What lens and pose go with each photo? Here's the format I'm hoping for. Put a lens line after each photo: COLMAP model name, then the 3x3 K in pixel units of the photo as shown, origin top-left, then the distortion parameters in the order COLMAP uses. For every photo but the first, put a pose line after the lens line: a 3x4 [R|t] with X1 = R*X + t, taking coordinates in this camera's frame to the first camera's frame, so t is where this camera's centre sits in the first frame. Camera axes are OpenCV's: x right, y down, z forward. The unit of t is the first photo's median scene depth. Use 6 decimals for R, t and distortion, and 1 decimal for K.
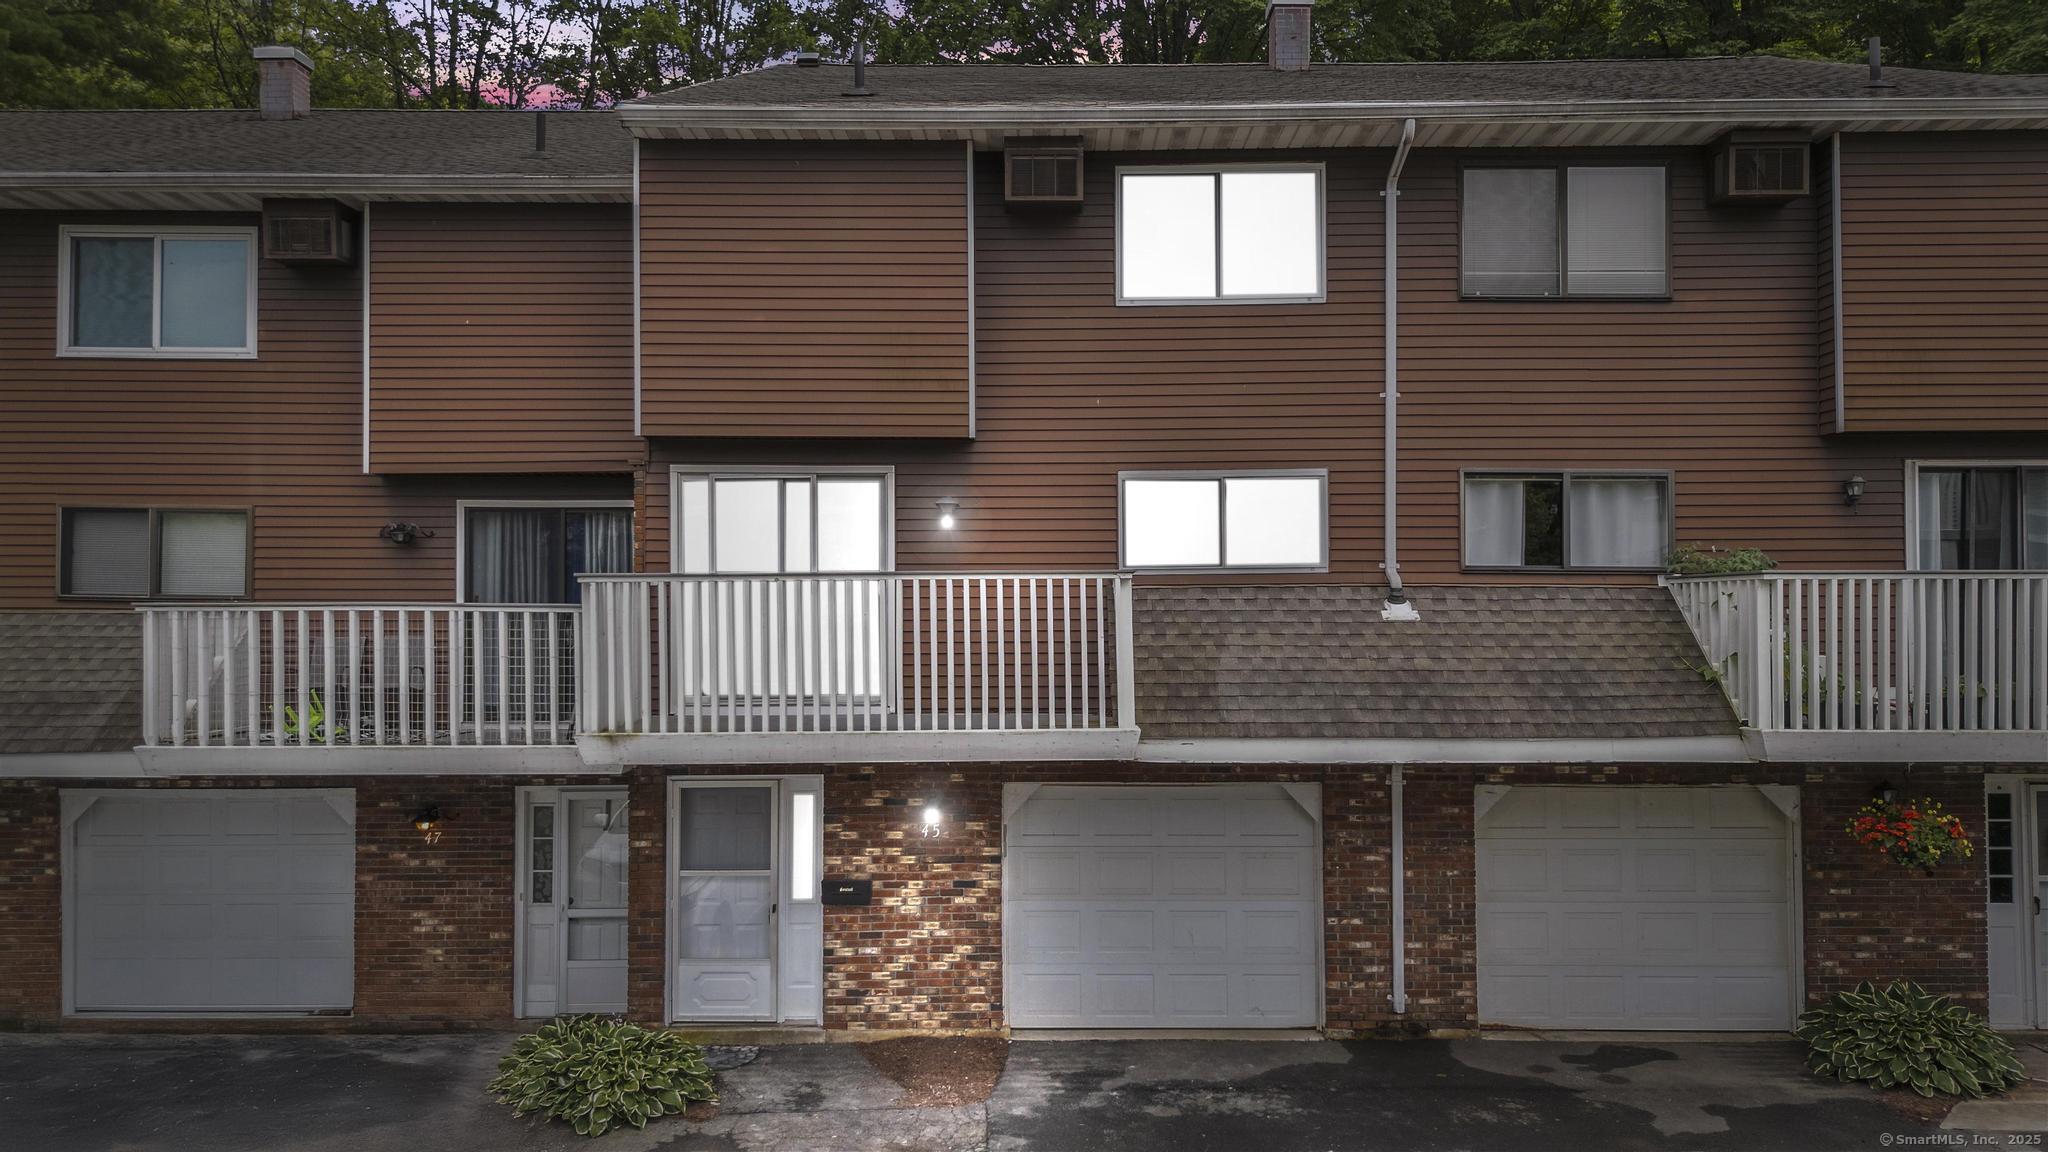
lens RADIAL K [[1497.9, 0, 1018.8], [0, 1497.9, 551.2], [0, 0, 1]] dist [0.055725, -0.040951]
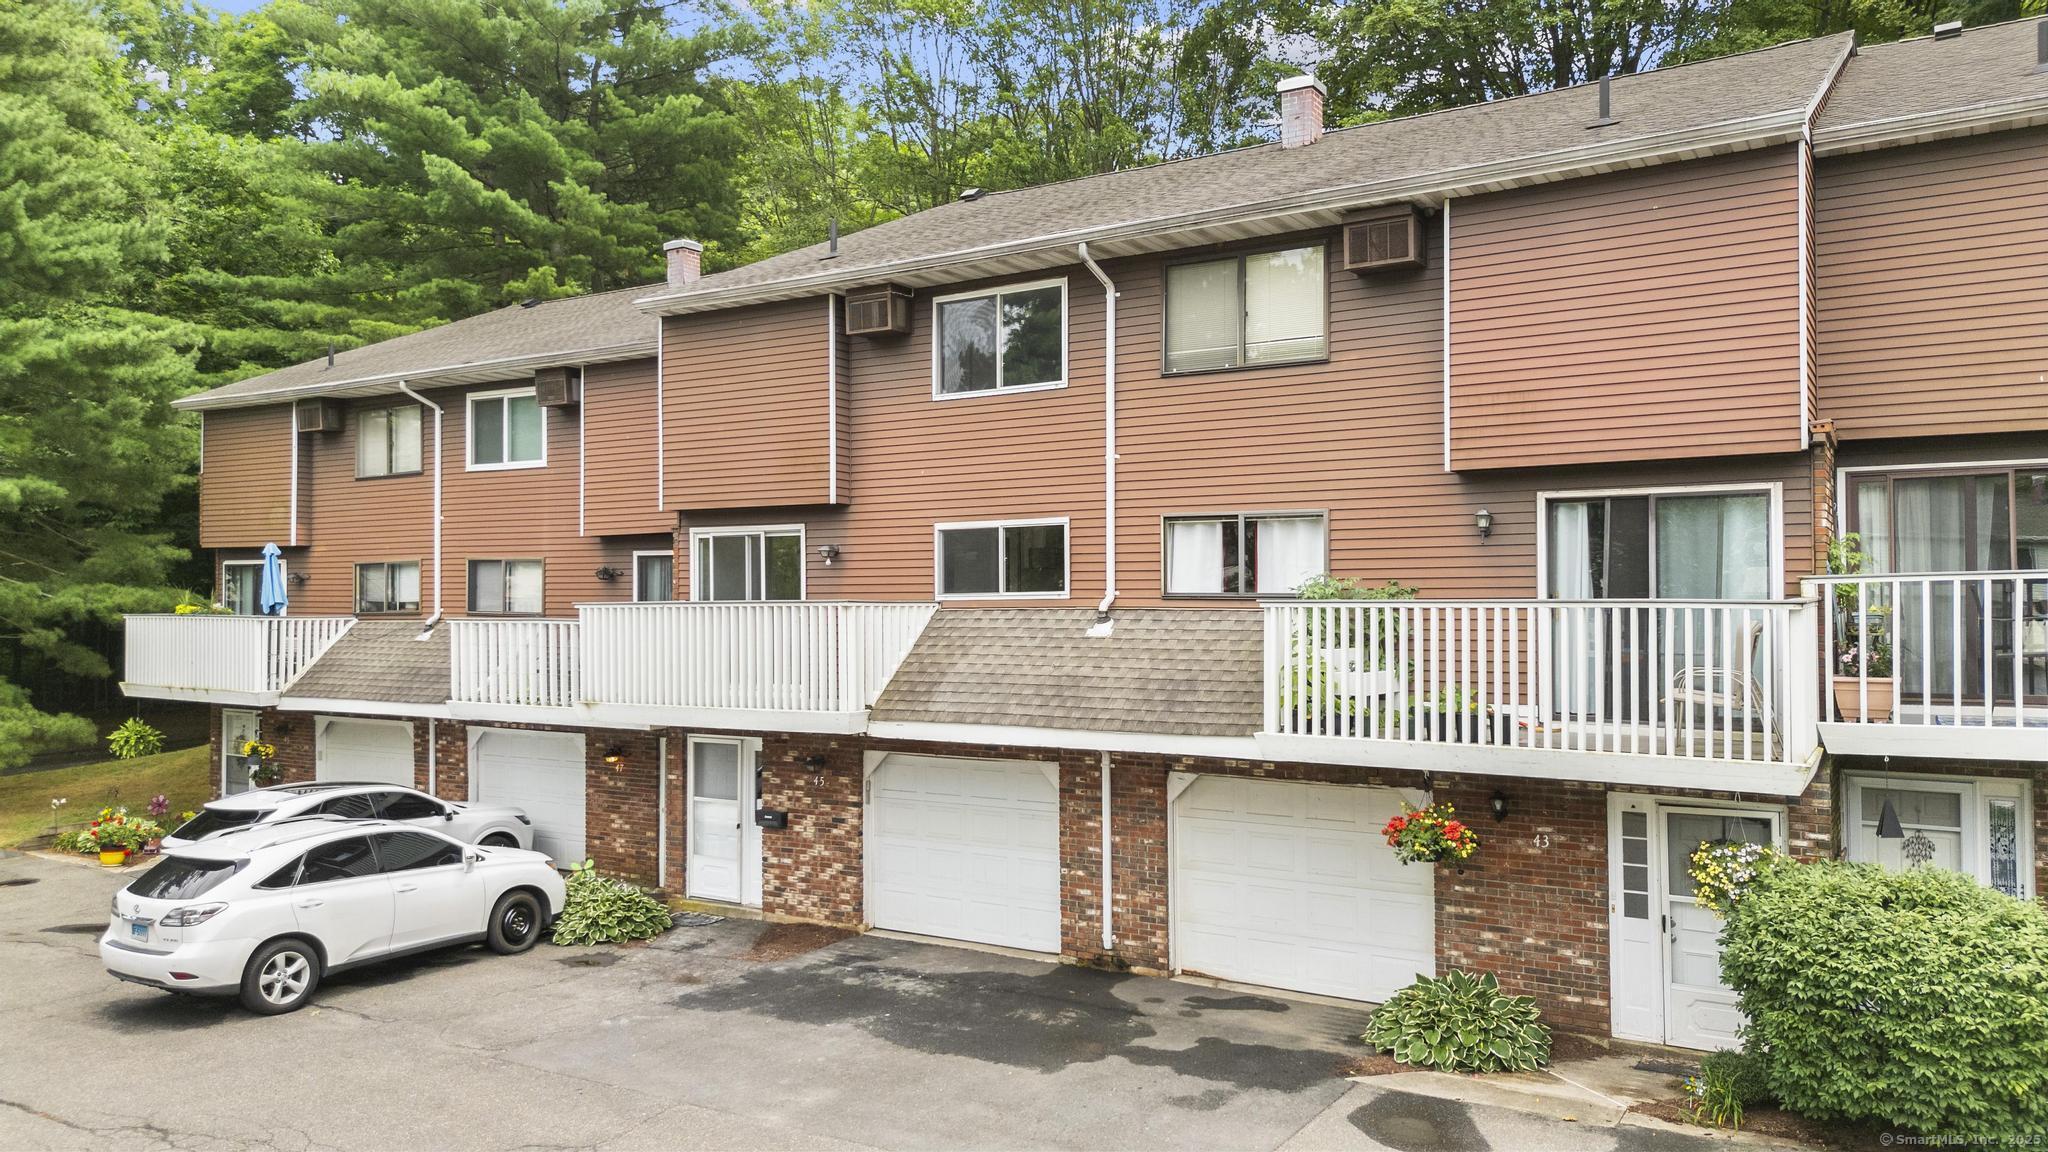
lens RADIAL K [[1450.0, 0, 1025.9], [0, 1450.0, 568.8], [0, 0, 1]] dist [0.096622, -0.130158]
pose [[0.849088, -0.011473, -0.528127, 0.834455], [0.014689, 0.999890, 0.001894, -0.014121], [0.528047, -0.009366, 0.849163, -0.065009]]
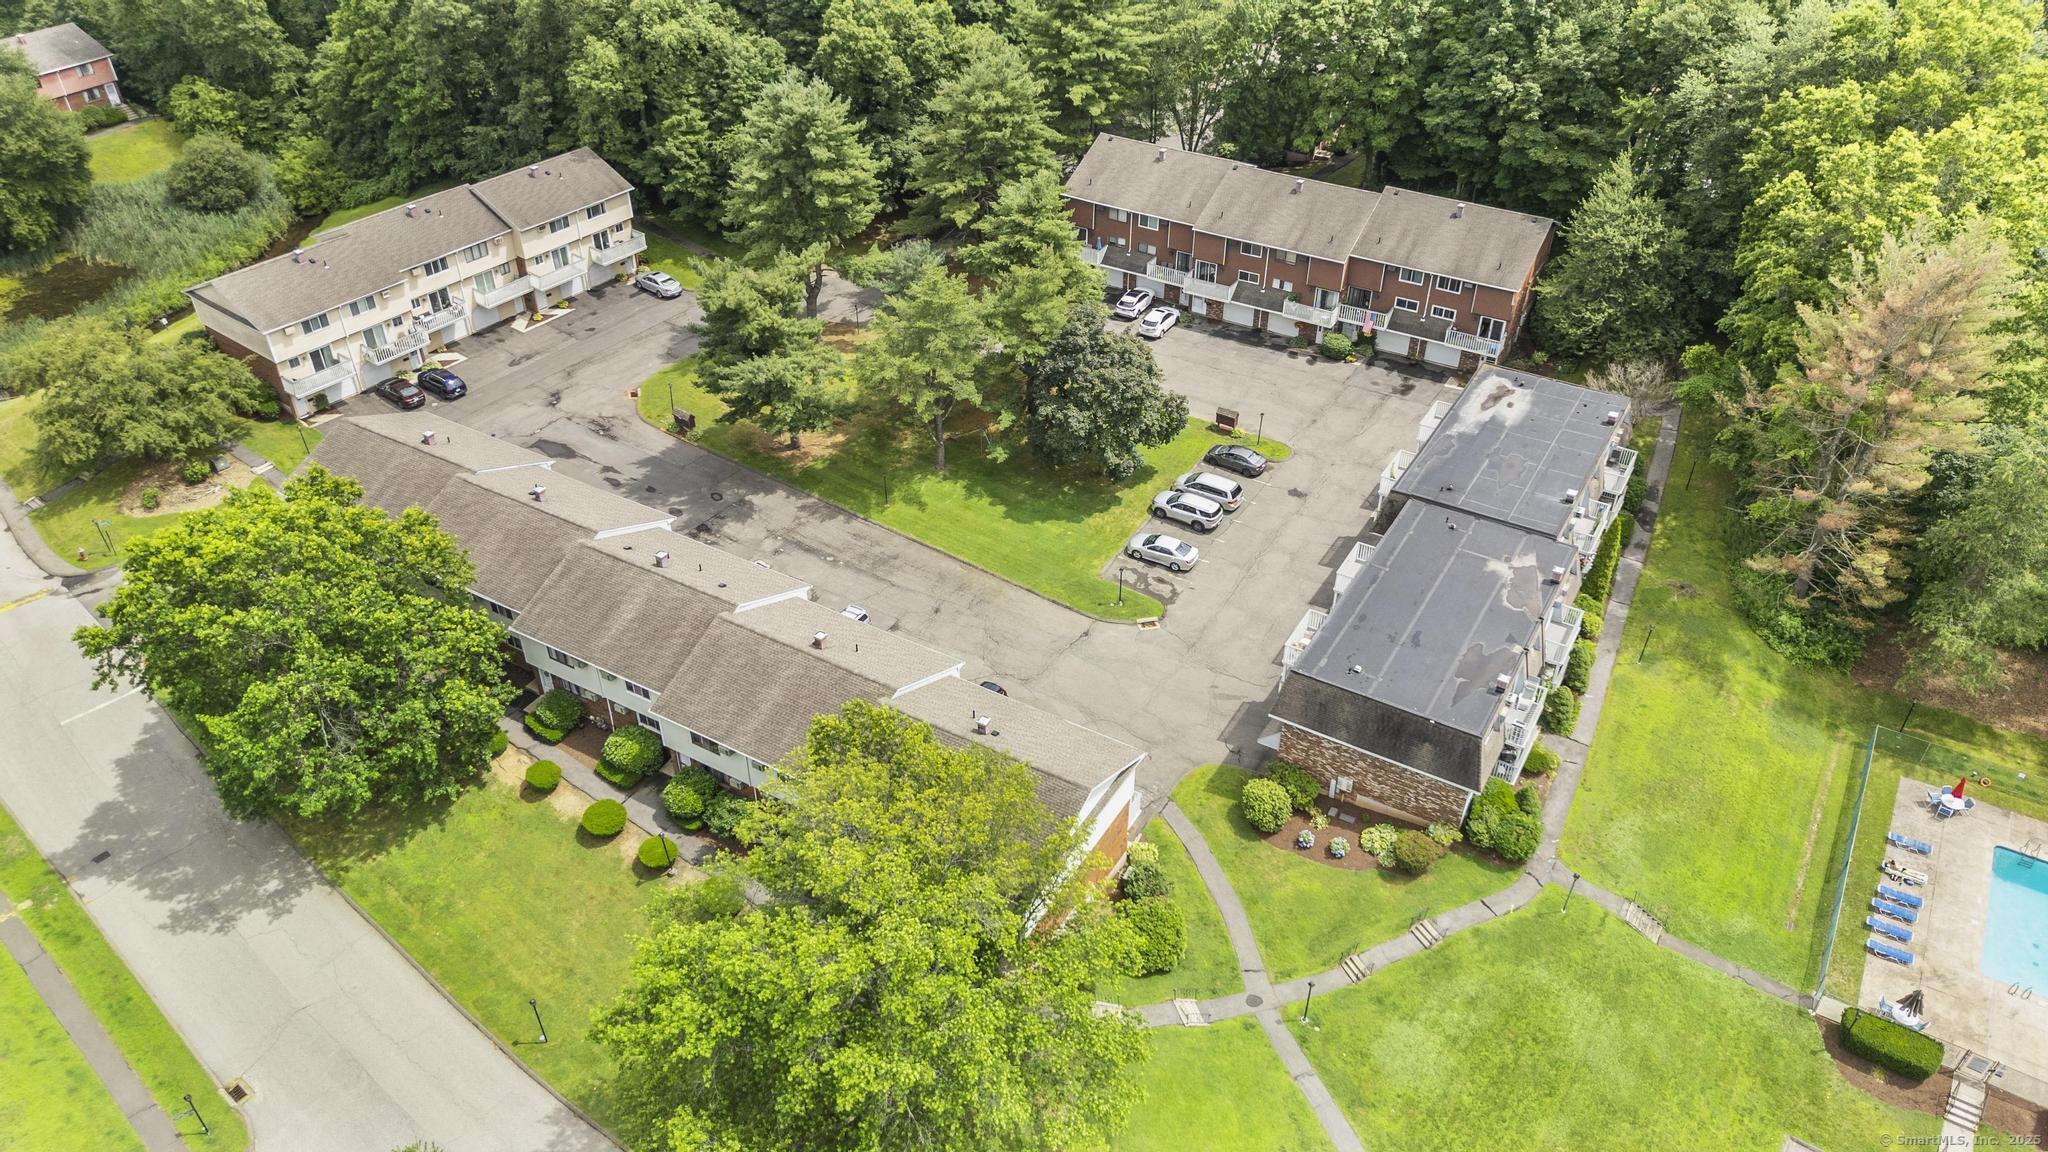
lens RADIAL K [[1450.0, 0, 1025.9], [0, 1450.0, 568.8], [0, 0, 1]] dist [0.096622, -0.130158]
pose [[0.866633, 0.300910, -0.397995, 3.214042], [0.009085, 0.788023, 0.615579, -4.361441], [0.498863, -0.537097, 0.680193, -7.148654]]
